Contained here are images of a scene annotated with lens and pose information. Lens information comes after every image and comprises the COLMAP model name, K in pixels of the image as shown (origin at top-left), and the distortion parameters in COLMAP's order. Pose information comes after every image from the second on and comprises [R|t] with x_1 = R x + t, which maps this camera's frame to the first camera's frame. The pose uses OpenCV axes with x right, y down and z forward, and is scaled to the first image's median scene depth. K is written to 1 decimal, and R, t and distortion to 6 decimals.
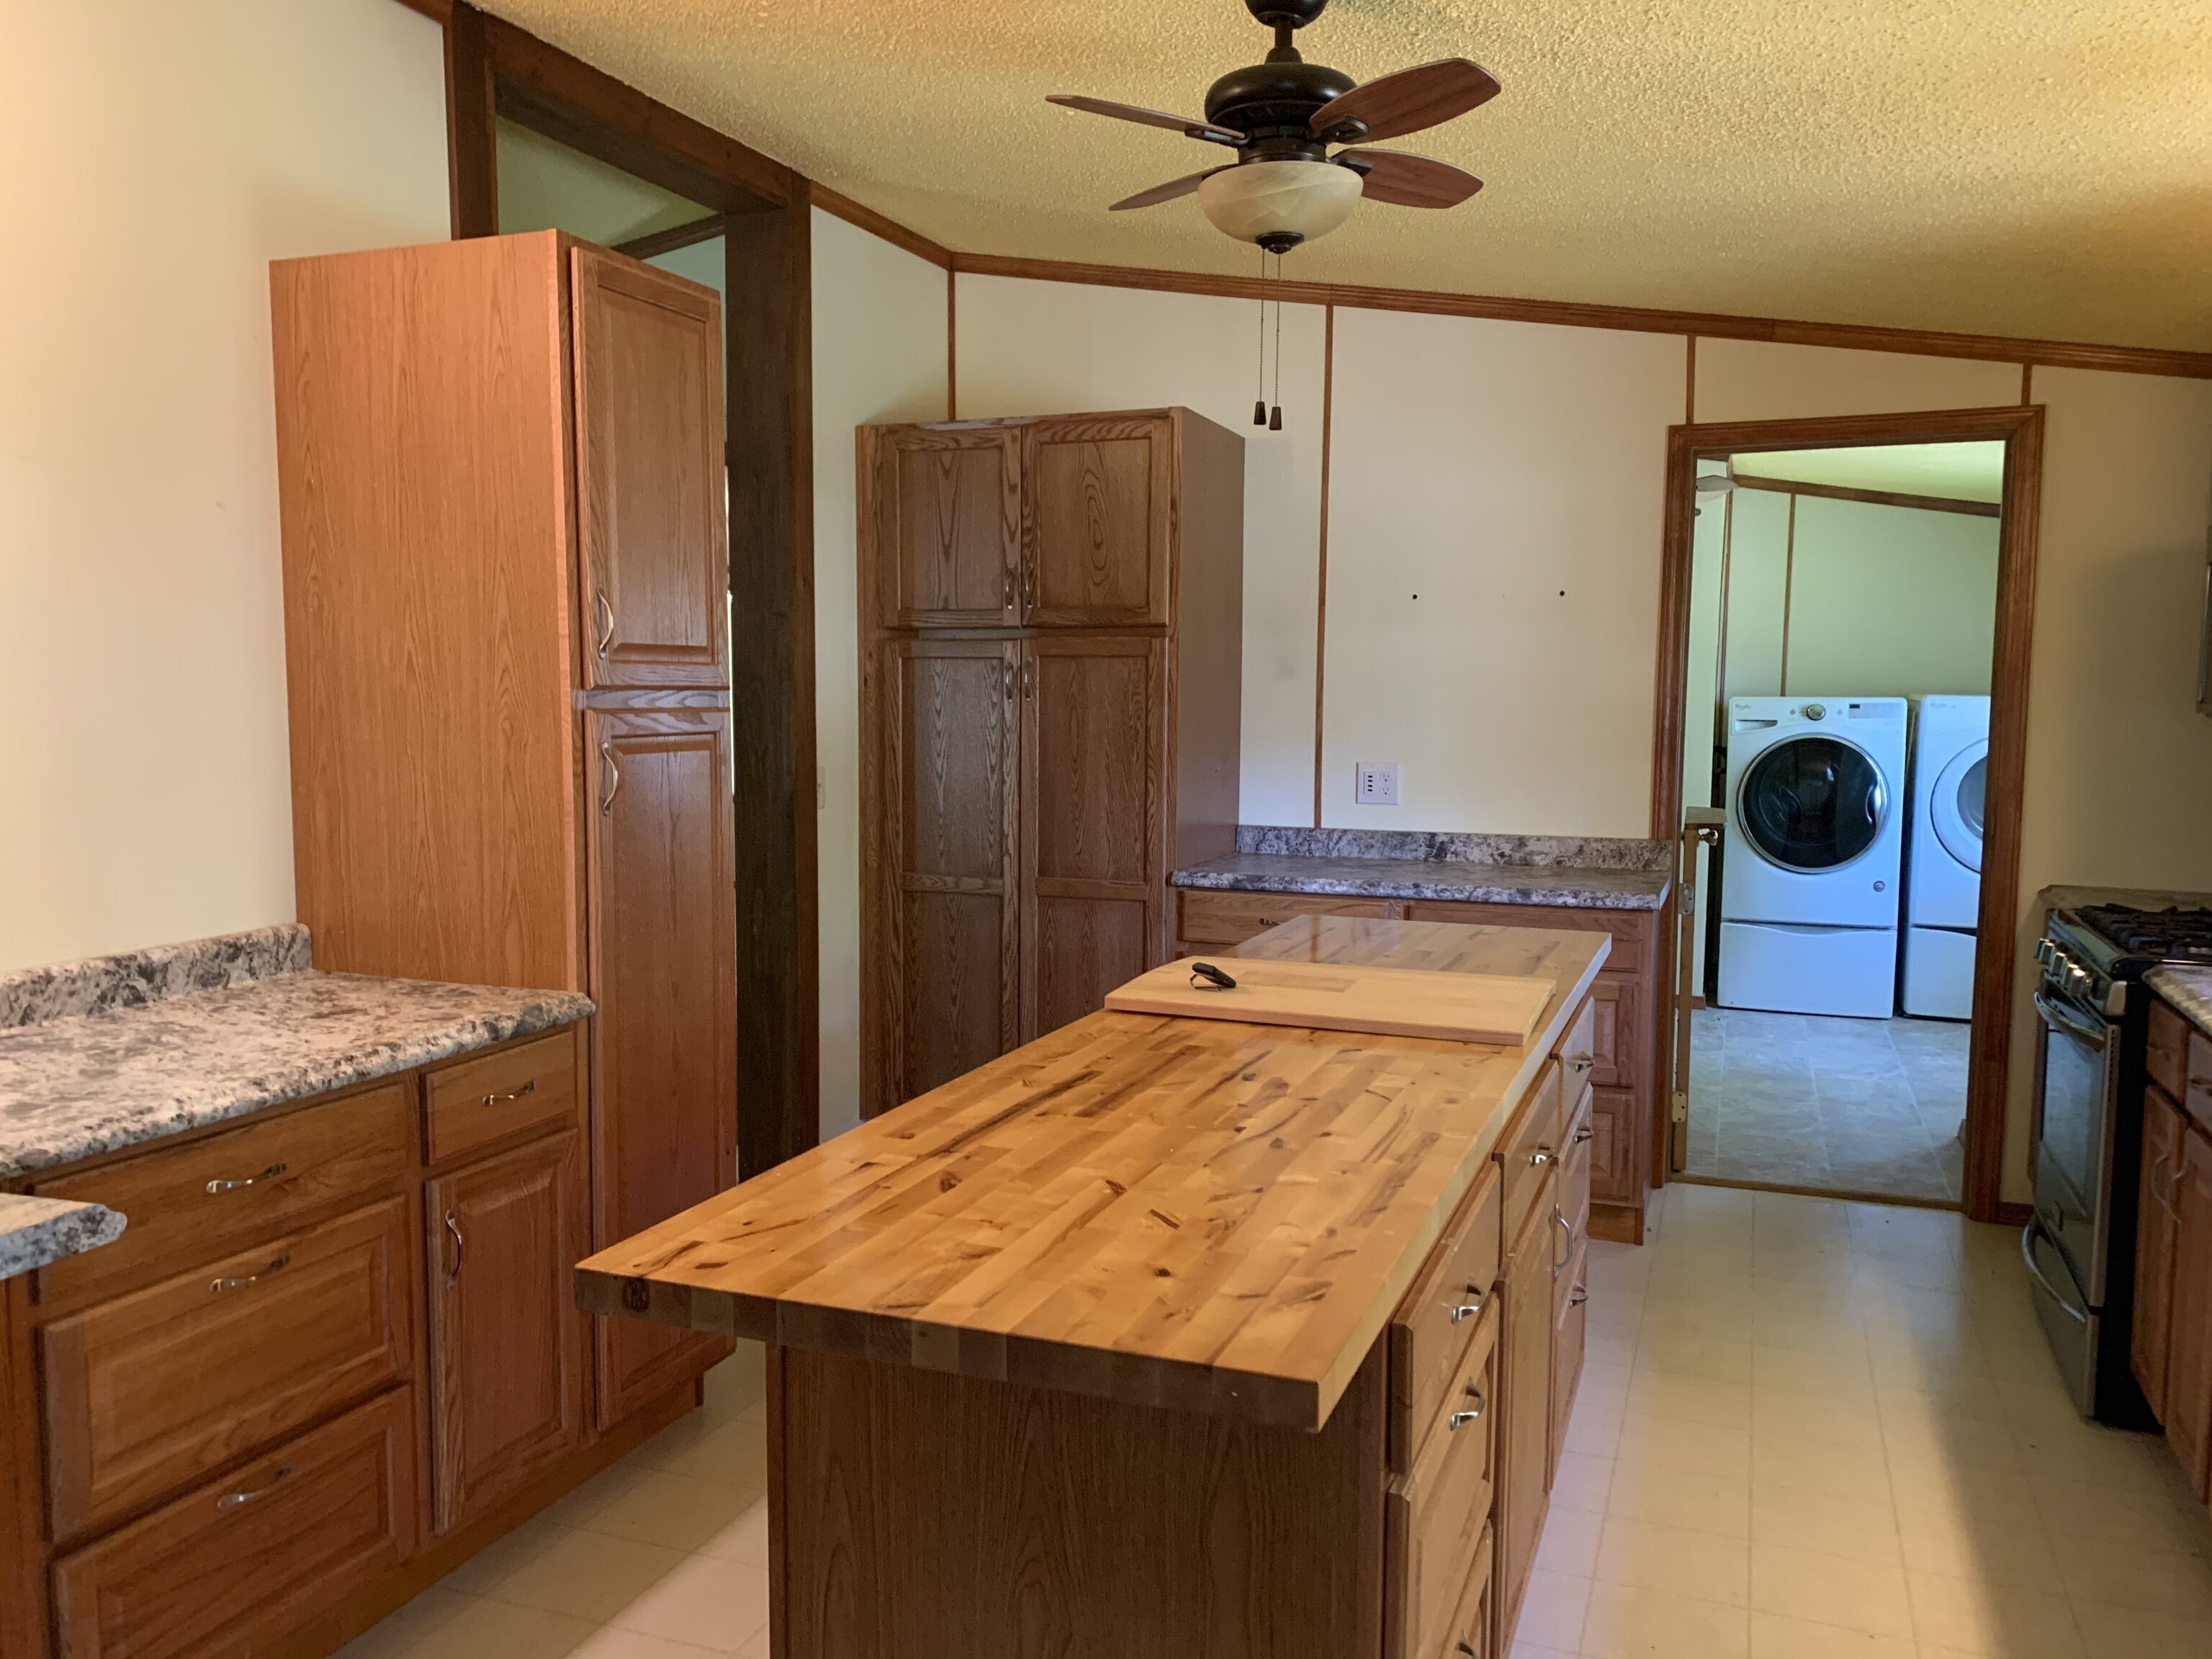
lens RADIAL K [[1669.9, 0, 1058.7], [0, 1669.9, 853.4], [0, 0, 1]] dist [0.095593, -0.242467]
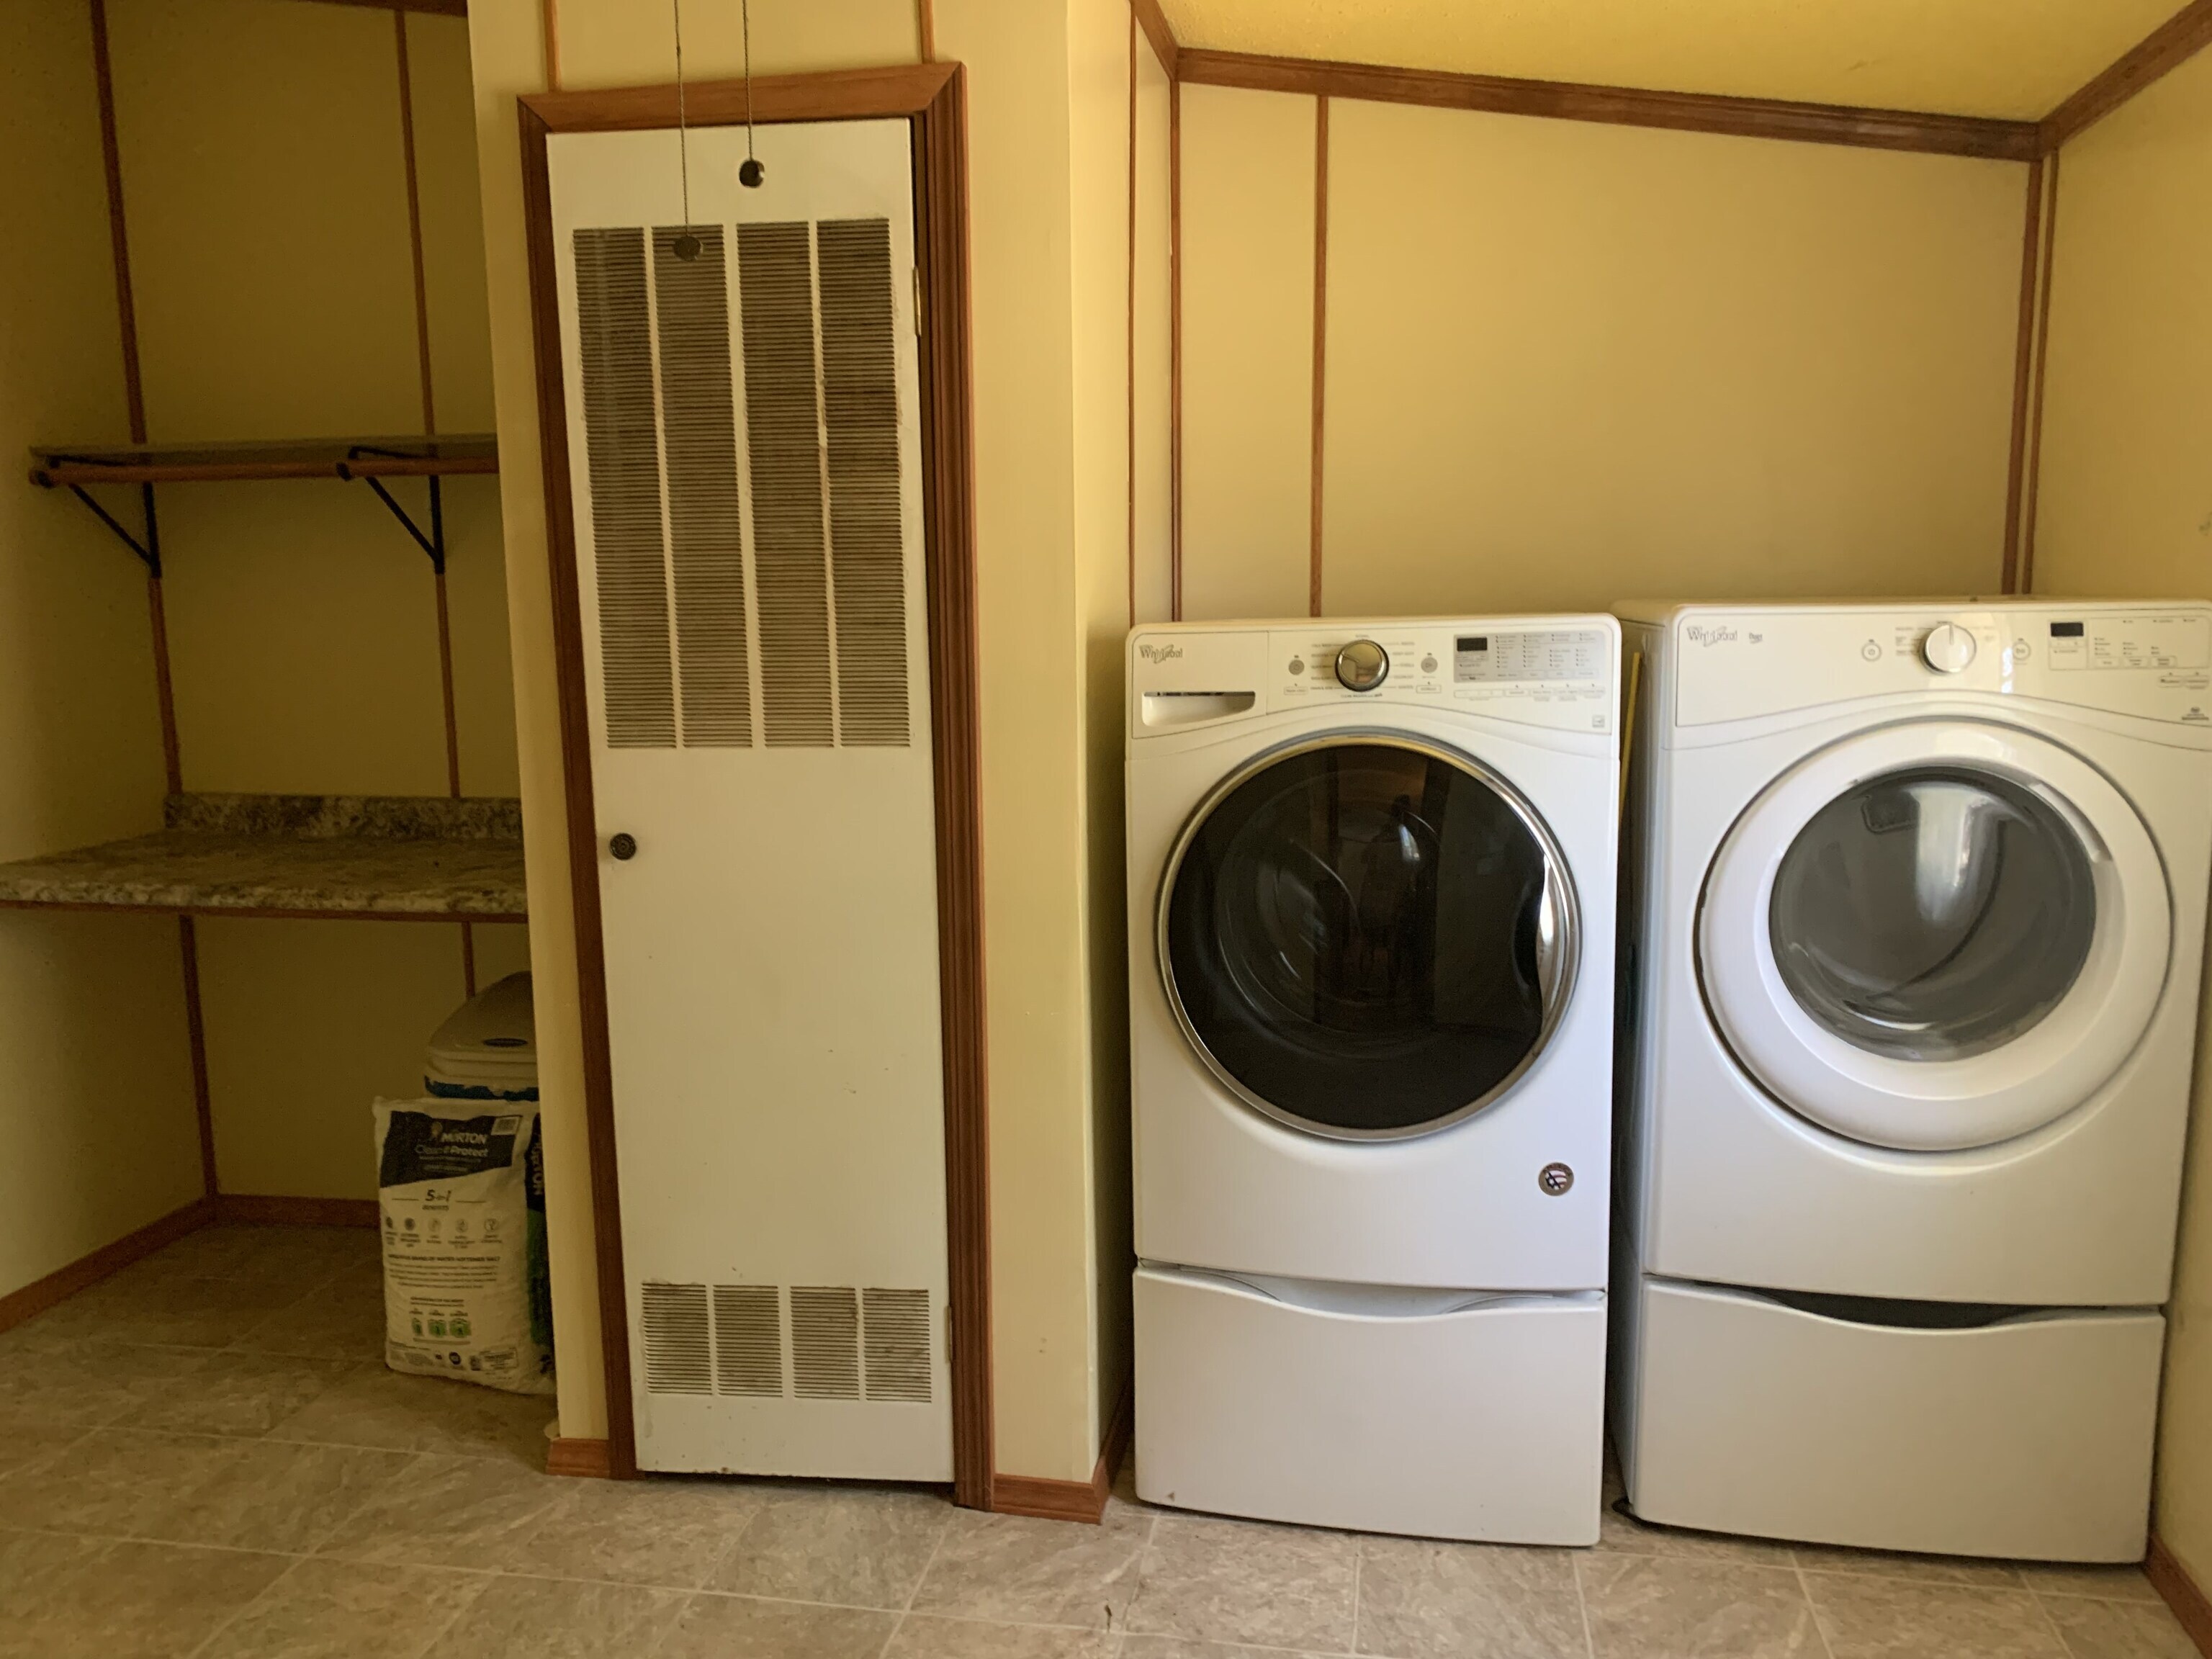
lens RADIAL K [[1638.1, 0, 1103.4], [0, 1638.1, 841.0], [0, 0, 1]] dist [0.004526, -0.009985]
pose [[0.981550, -0.040557, 0.186855, 0.491165], [0.035059, 0.998852, 0.032633, -0.089577], [-0.187964, -0.025480, 0.981845, 1.008476]]
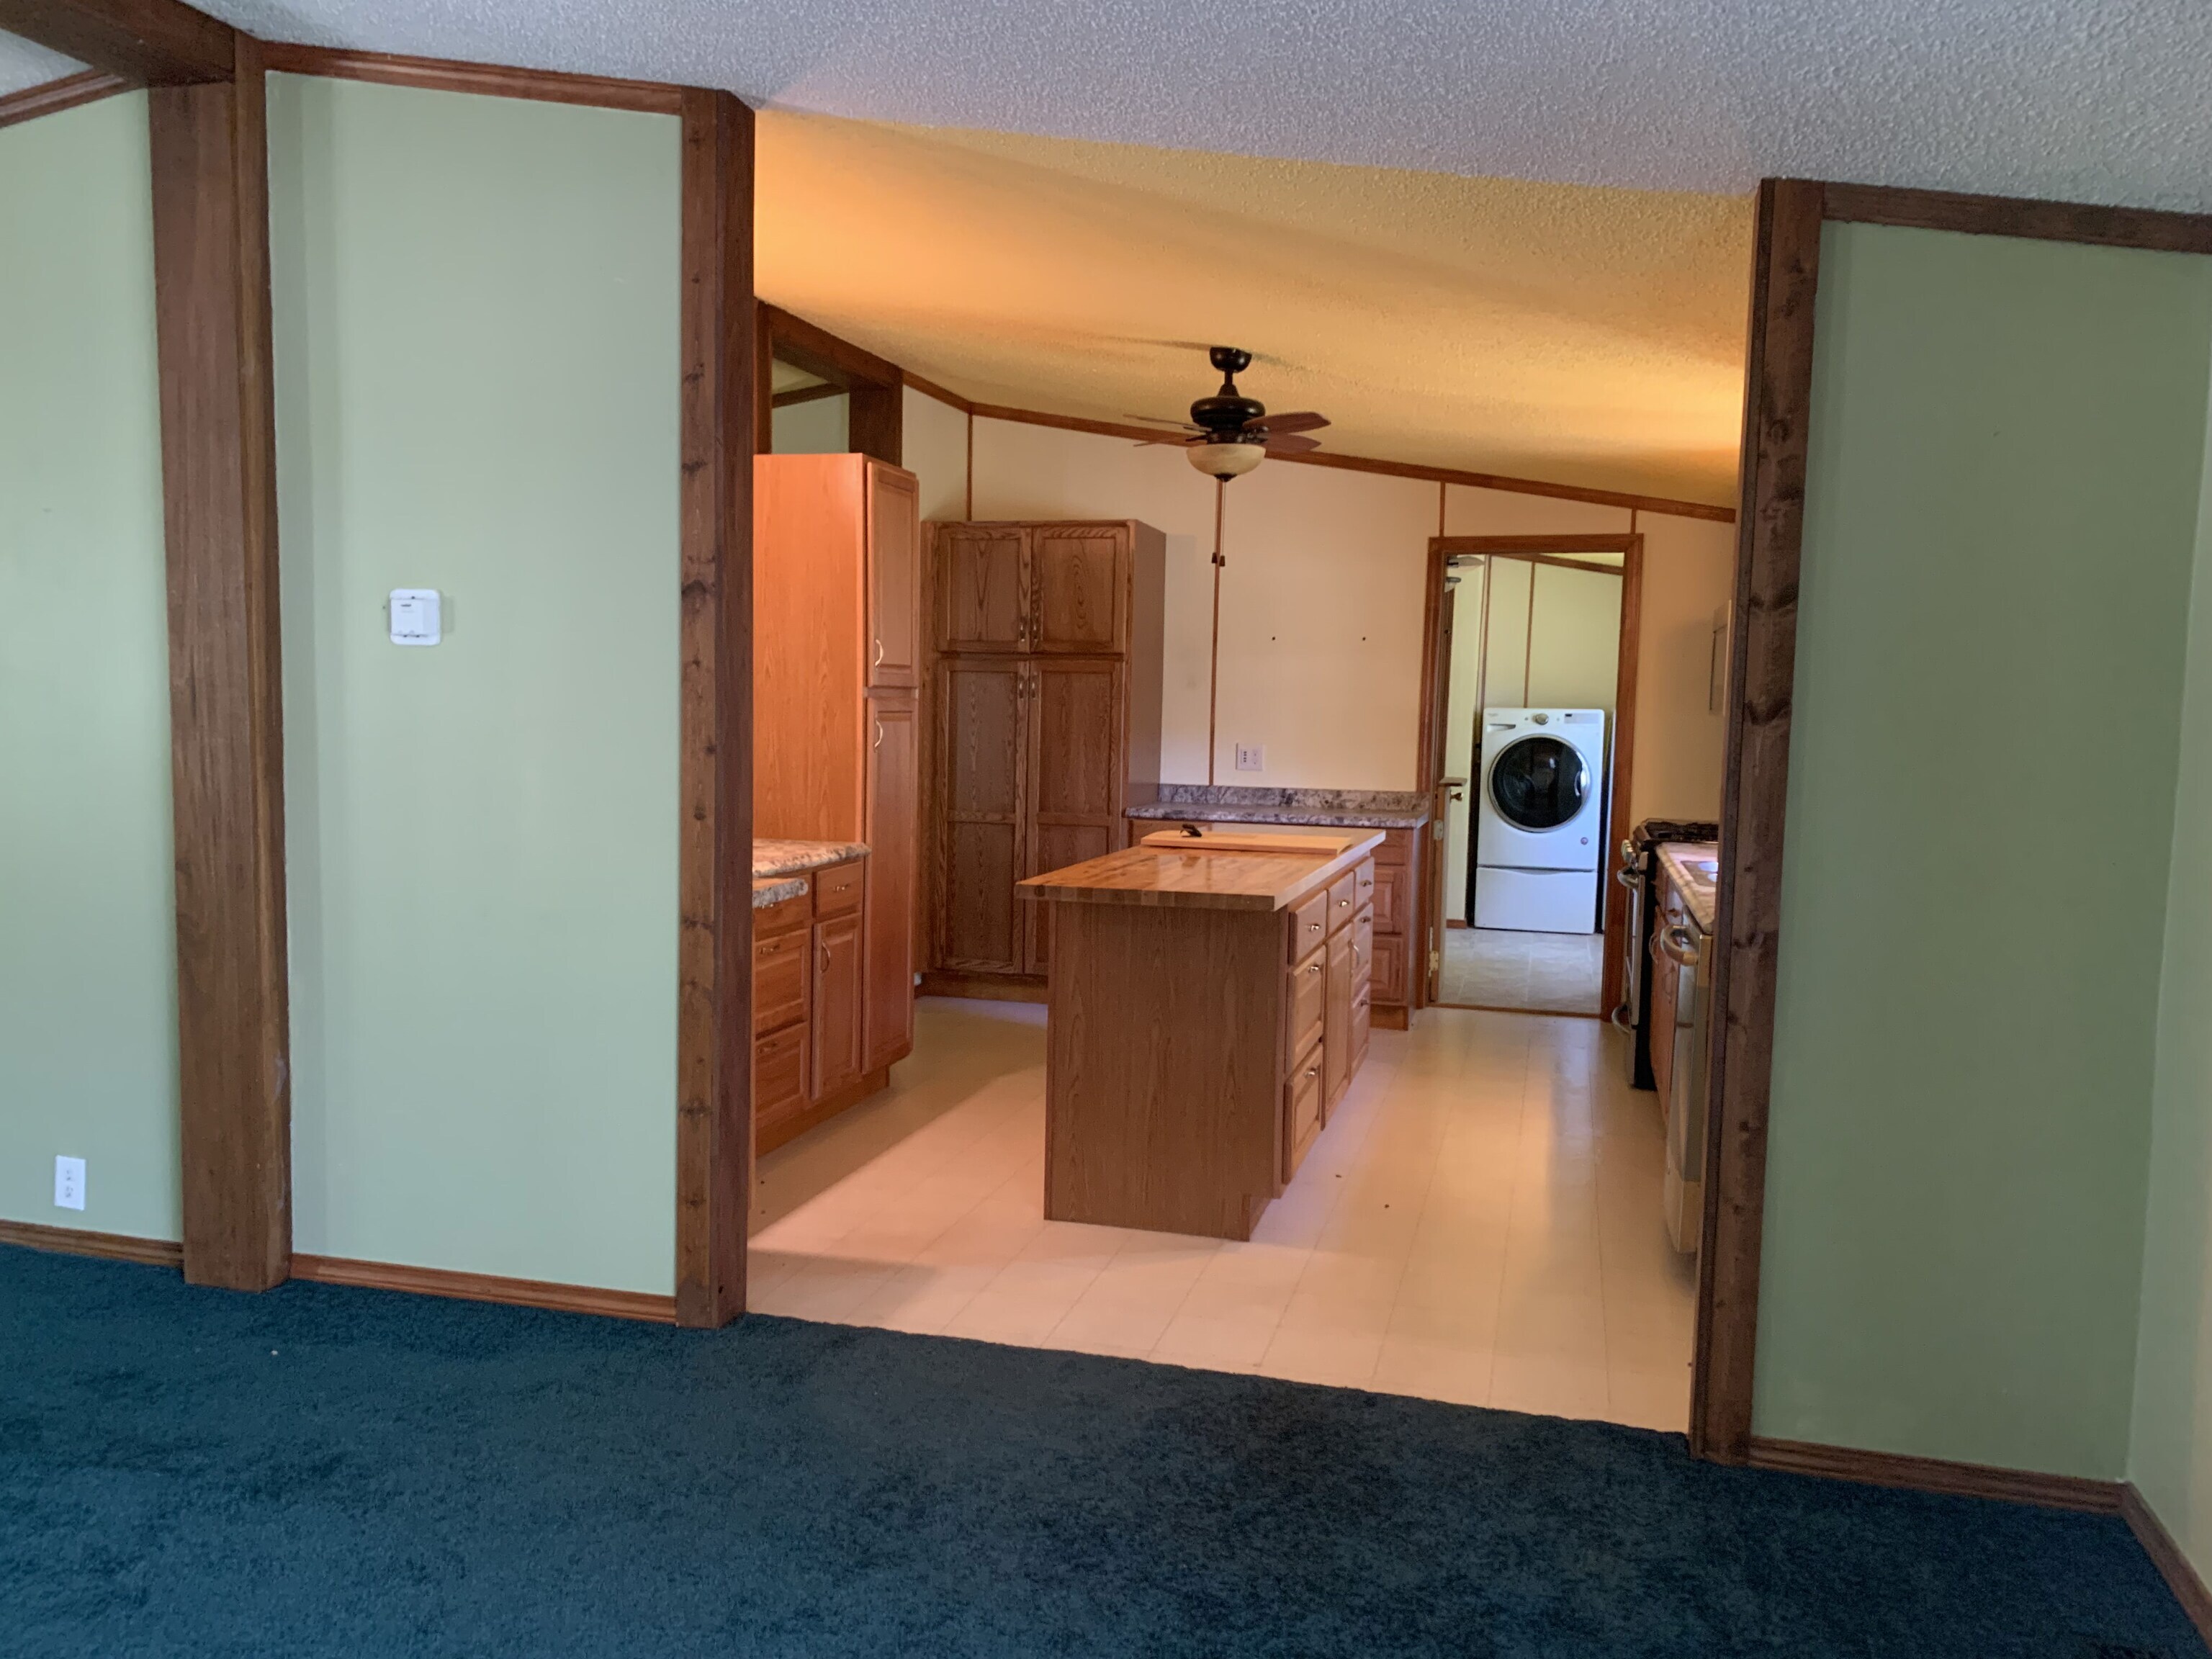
lens RADIAL K [[1757.2, 0, 1037.1], [0, 1757.2, 866.5], [0, 0, 1]] dist [0.082550, -0.001280]
pose [[0.995288, 0.007218, 0.096693, -0.175684], [-0.006782, 0.999965, -0.004839, 0.074264], [-0.096725, 0.004161, 0.995302, -0.654835]]
